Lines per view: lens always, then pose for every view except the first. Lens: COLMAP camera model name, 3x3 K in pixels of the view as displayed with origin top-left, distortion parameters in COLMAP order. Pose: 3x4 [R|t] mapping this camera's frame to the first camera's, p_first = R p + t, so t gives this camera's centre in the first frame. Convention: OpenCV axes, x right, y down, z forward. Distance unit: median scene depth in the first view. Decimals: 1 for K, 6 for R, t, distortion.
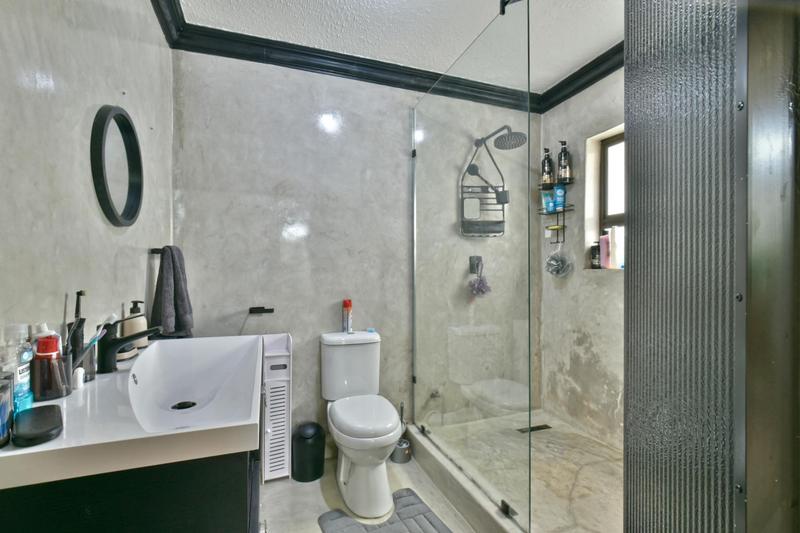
lens RADIAL K [[363.7, 0, 401.4], [0, 363.7, 275.1], [0, 0, 1]] dist [-0.000988, -0.000597]
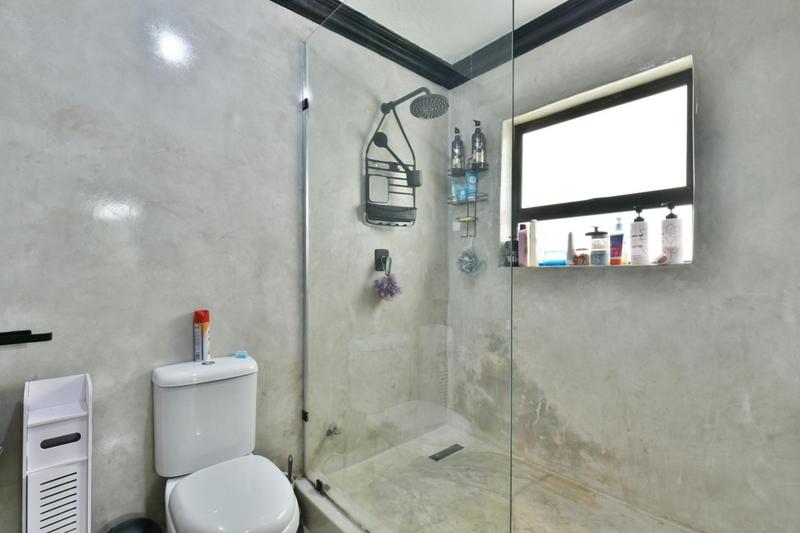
lens RADIAL K [[363.7, 0, 401.4], [0, 363.7, 275.1], [0, 0, 1]] dist [-0.000988, -0.000597]
pose [[0.934282, 0.002194, 0.356527, -0.043253], [-0.006302, 0.999926, 0.010360, -0.003476], [-0.356478, -0.011926, 0.934228, 0.245443]]
